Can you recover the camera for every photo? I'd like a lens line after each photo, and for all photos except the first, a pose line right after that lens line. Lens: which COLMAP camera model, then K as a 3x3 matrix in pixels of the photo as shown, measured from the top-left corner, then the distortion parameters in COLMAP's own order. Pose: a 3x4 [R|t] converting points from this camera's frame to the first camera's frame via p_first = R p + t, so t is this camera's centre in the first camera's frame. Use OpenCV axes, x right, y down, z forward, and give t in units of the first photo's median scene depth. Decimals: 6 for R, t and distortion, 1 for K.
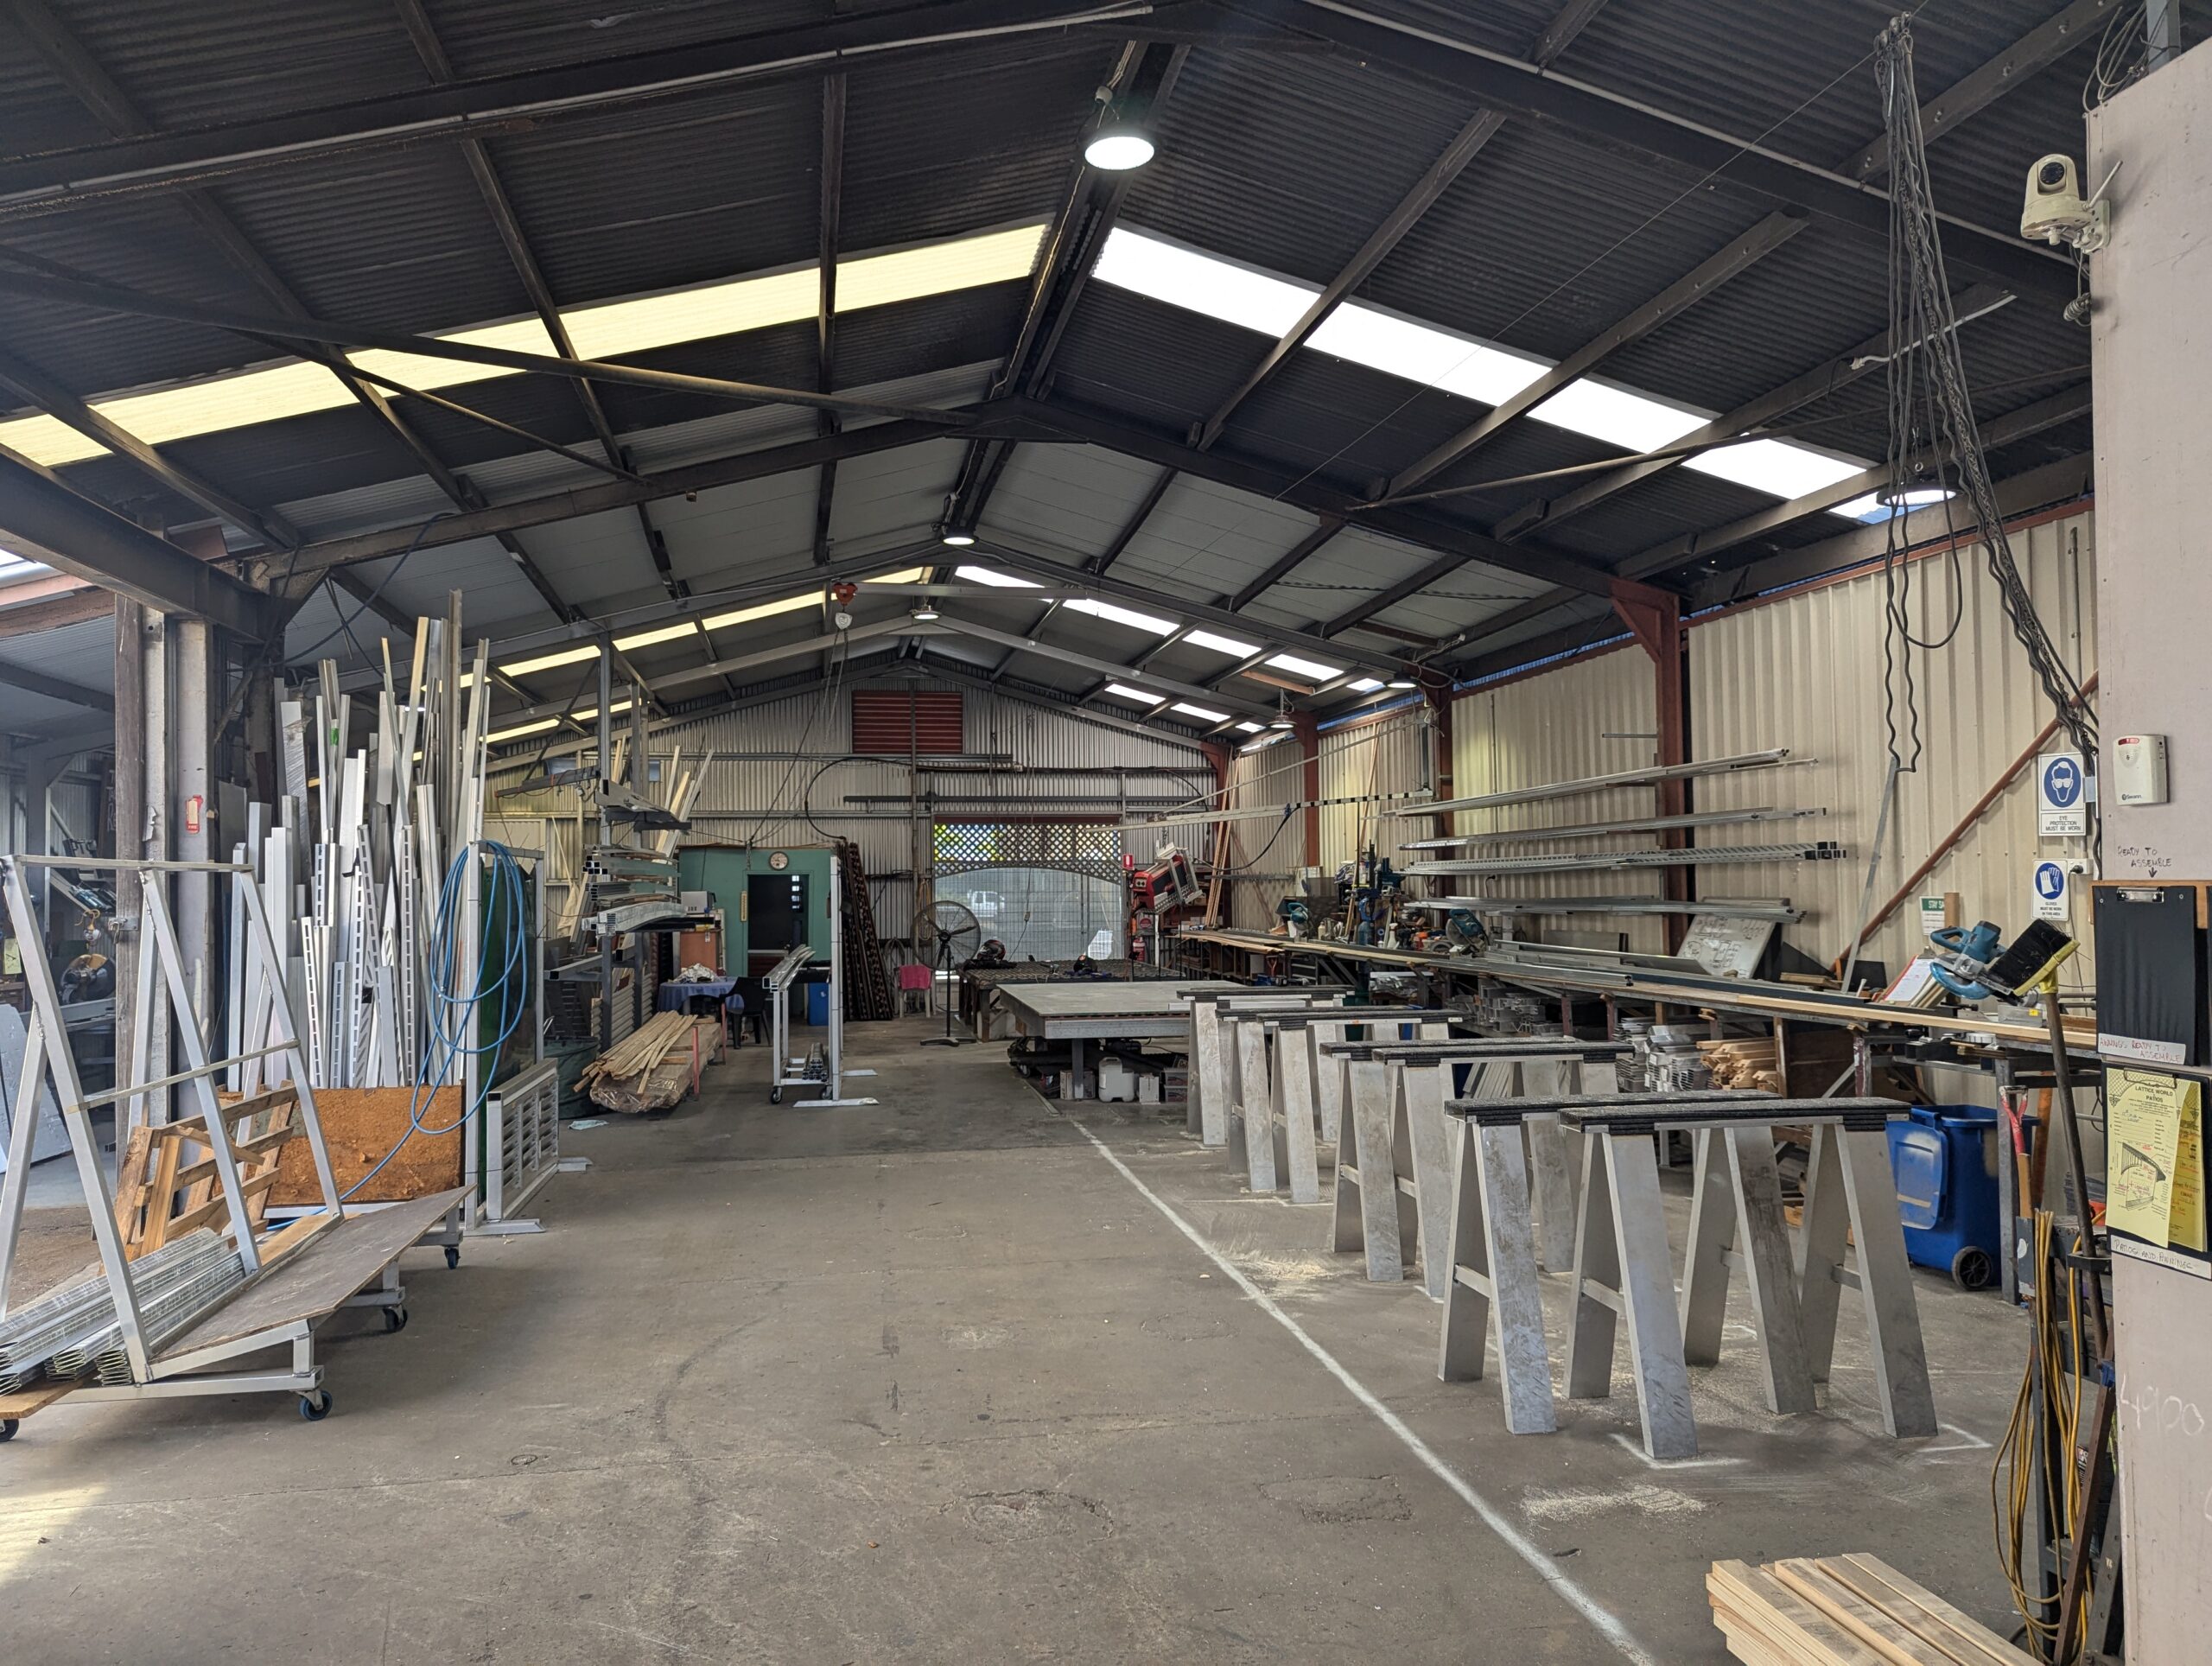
lens RADIAL K [[1564.5, 0, 1108.1], [0, 1564.5, 833.1], [0, 0, 1]] dist [0.050155, -0.000302]
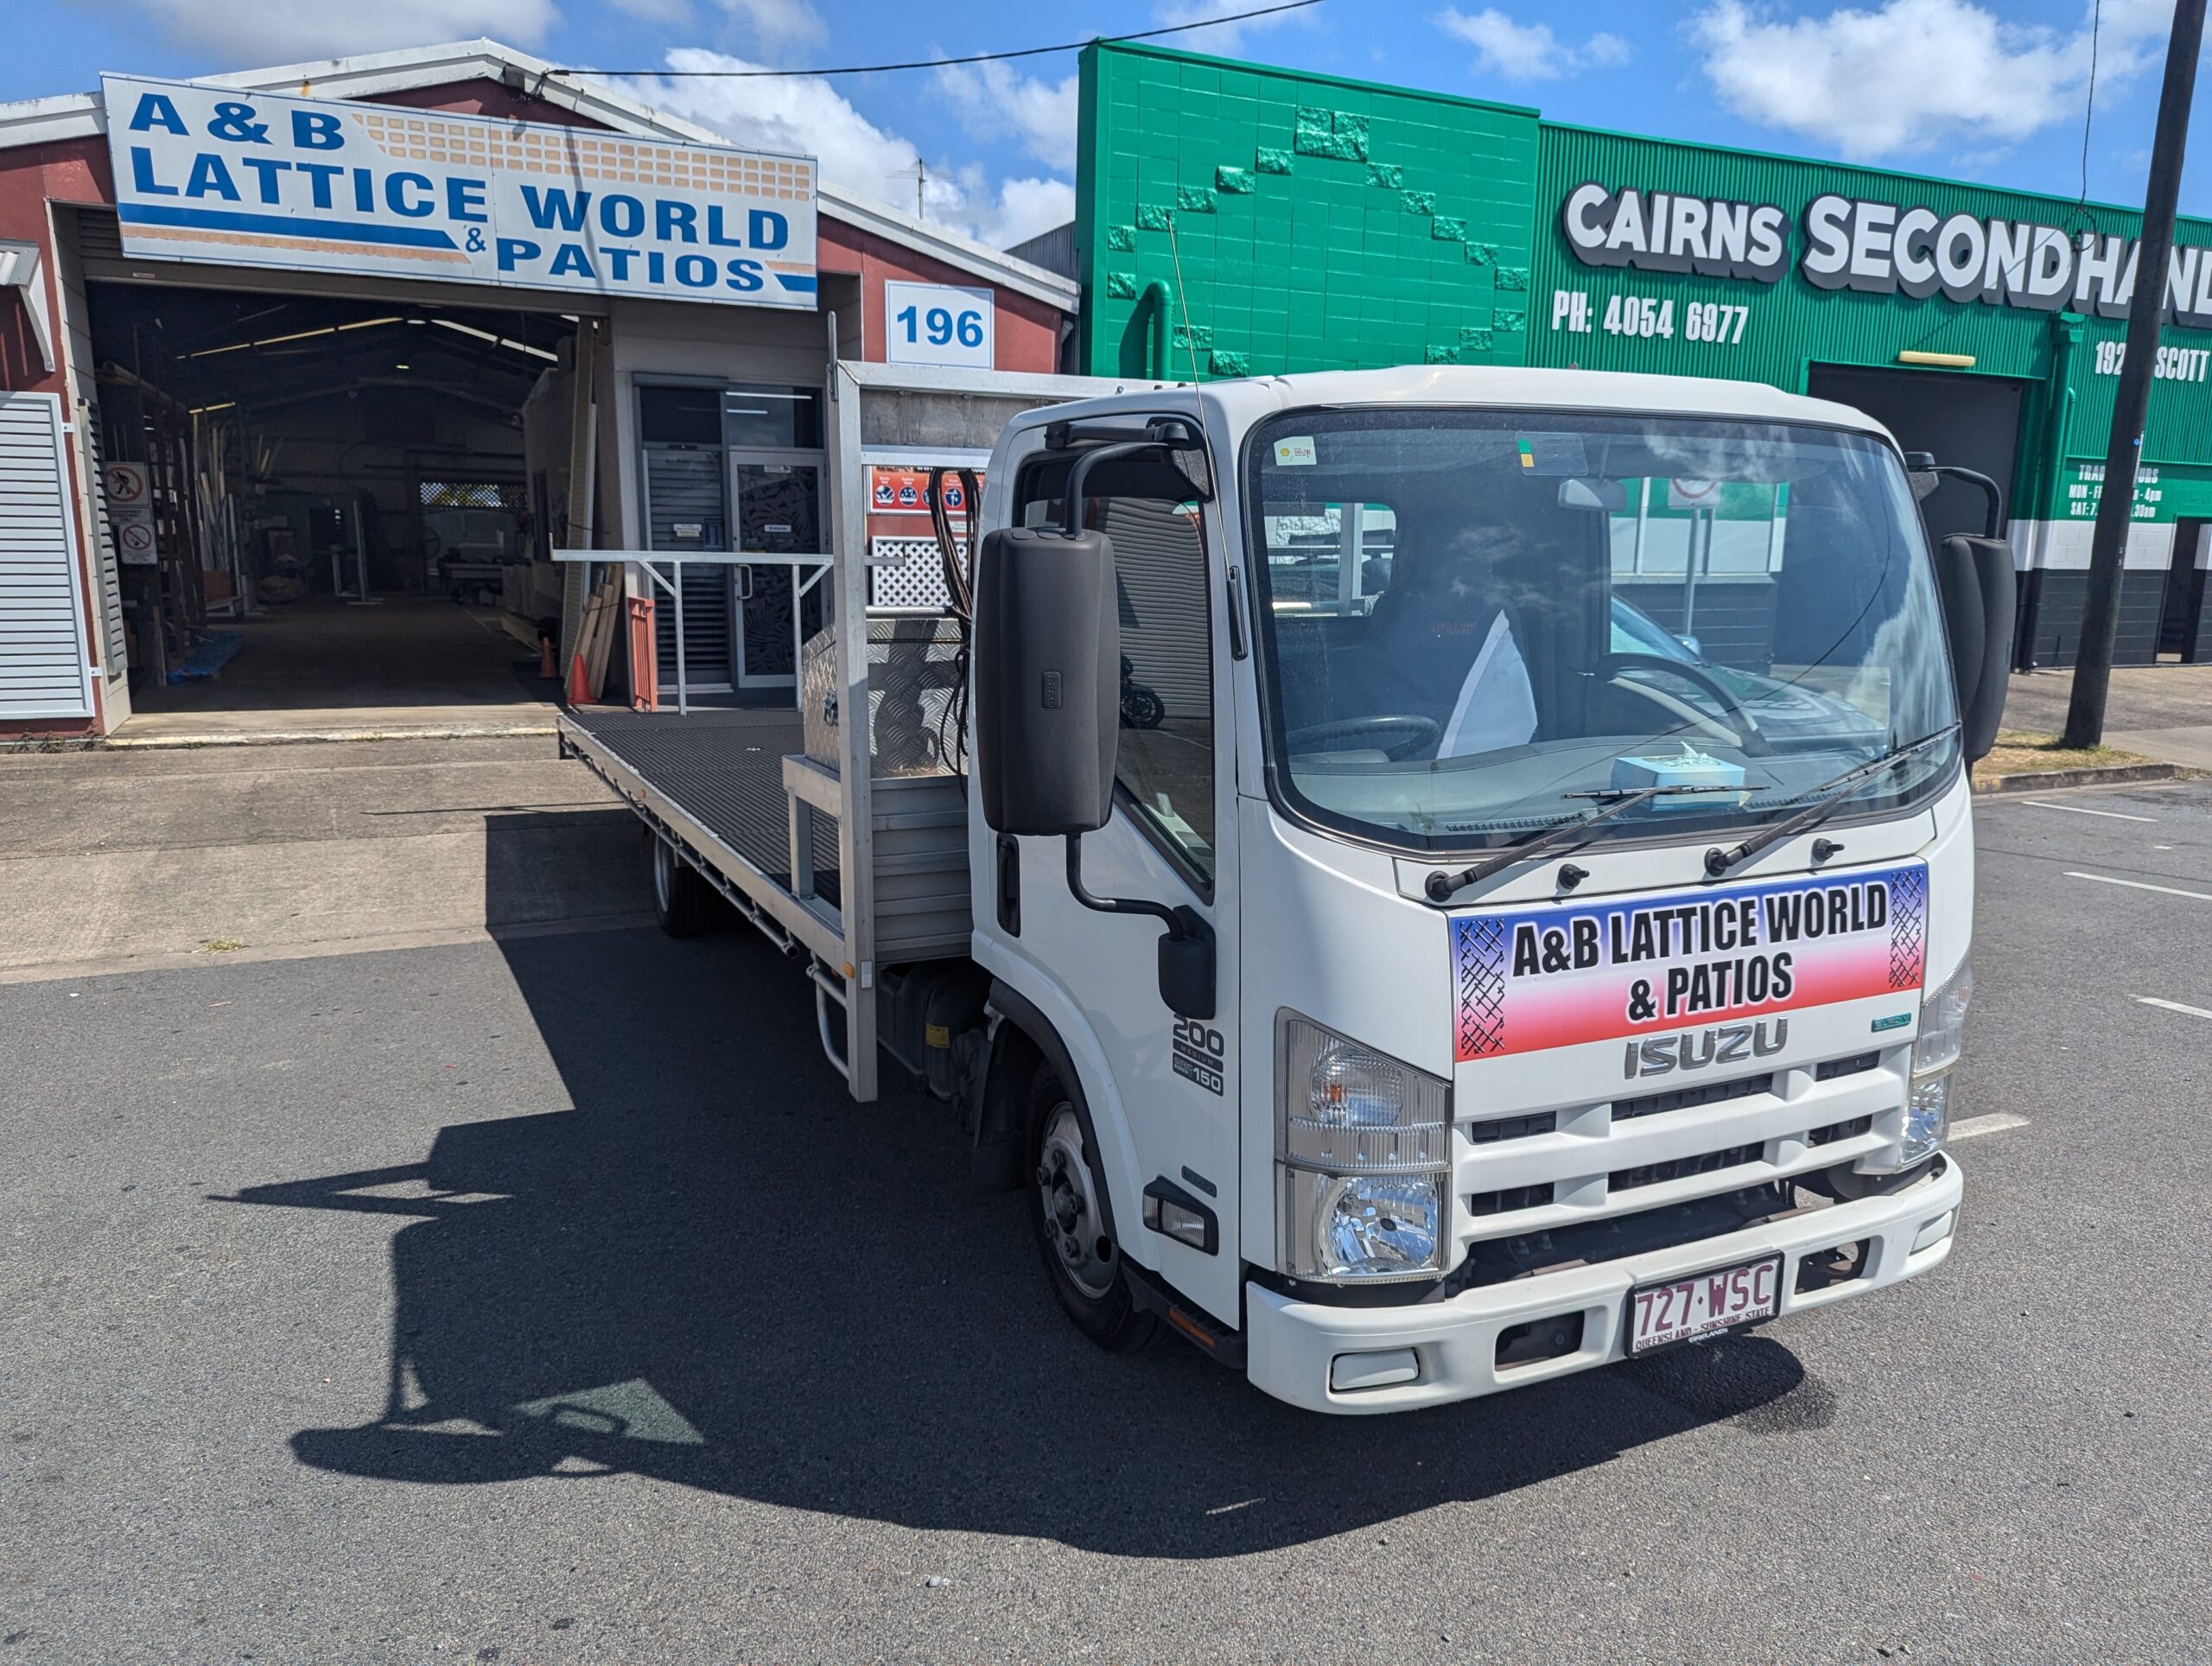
lens RADIAL K [[1564.5, 0, 1102.8], [0, 1564.5, 834.4], [0, 0, 1]] dist [0.050155, -0.000302]
pose [[0.968221, -0.020244, 0.249277, 0.189687], [-0.034320, 0.976534, 0.212609, -0.025675], [-0.247732, -0.214408, 0.944806, -1.014419]]
